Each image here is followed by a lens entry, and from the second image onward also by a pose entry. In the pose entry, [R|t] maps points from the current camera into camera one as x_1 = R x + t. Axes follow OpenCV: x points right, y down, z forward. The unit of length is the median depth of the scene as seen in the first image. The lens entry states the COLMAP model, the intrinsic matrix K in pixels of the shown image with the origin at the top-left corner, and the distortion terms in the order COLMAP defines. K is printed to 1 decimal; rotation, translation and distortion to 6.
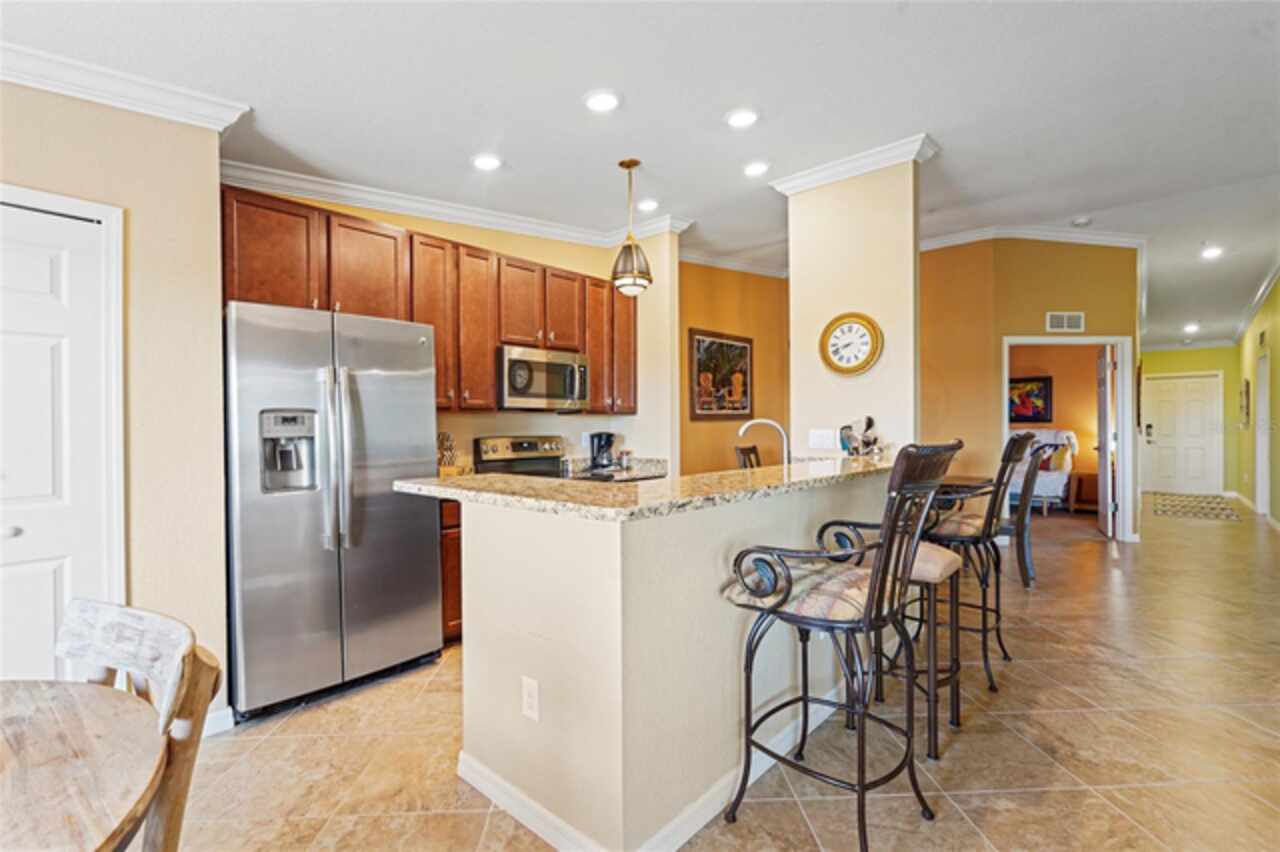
lens RADIAL K [[573.4, 0, 635.8], [0, 573.4, 428.8], [0, 0, 1]] dist [-0.000759, -0.001719]
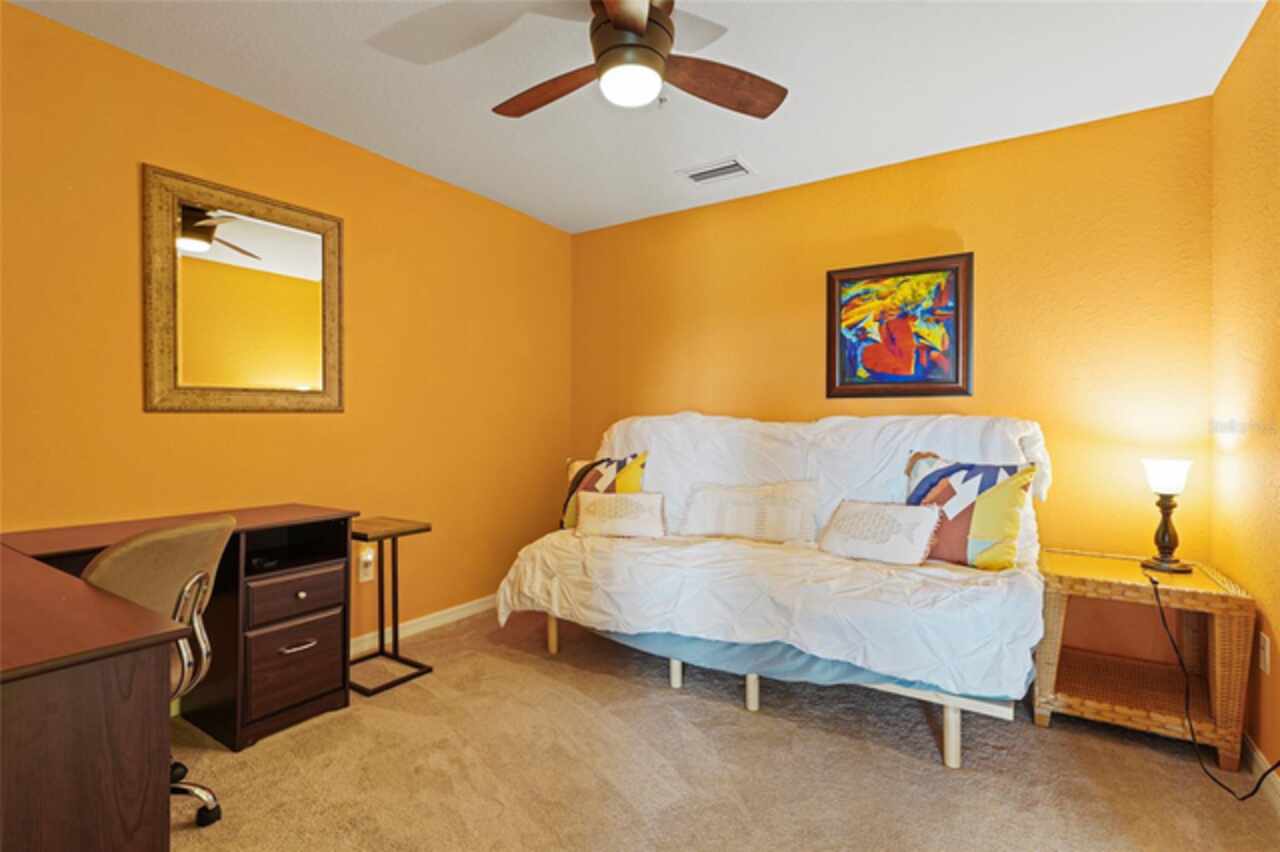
lens RADIAL K [[573.4, 0, 640.2], [0, 573.4, 428.5], [0, 0, 1]] dist [-0.000759, -0.001719]
pose [[0.989018, 0.017319, 0.146774, 0.625644], [-0.017041, 0.999850, -0.003150, 0.014490], [-0.146807, 0.000614, 0.989165, 0.894196]]
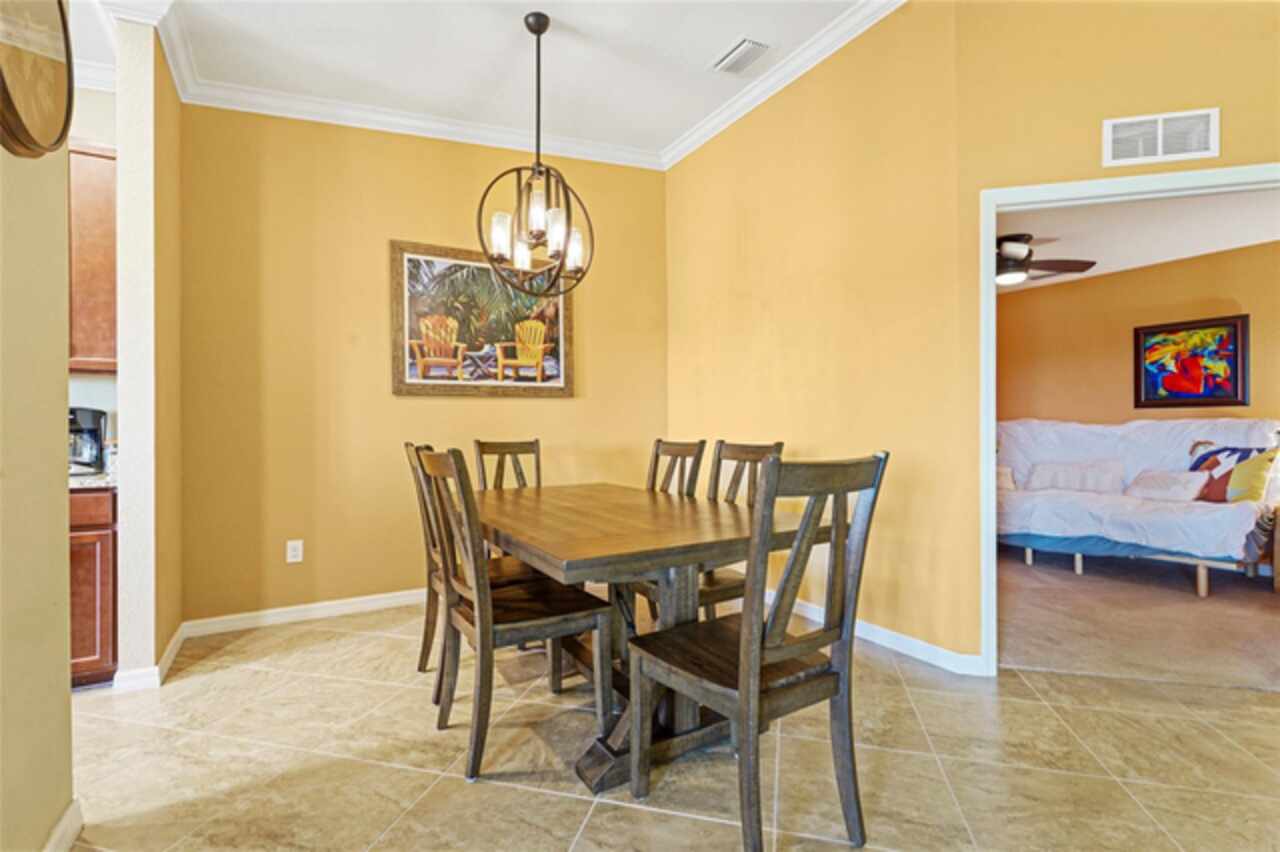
lens RADIAL K [[573.4, 0, 638.0], [0, 573.4, 430.2], [0, 0, 1]] dist [-0.000759, -0.001719]
pose [[0.952240, 0.007834, -0.305251, 0.465178], [-0.007421, 0.999969, 0.002512, 0.016790], [0.305262, -0.000127, 0.952269, 0.449470]]
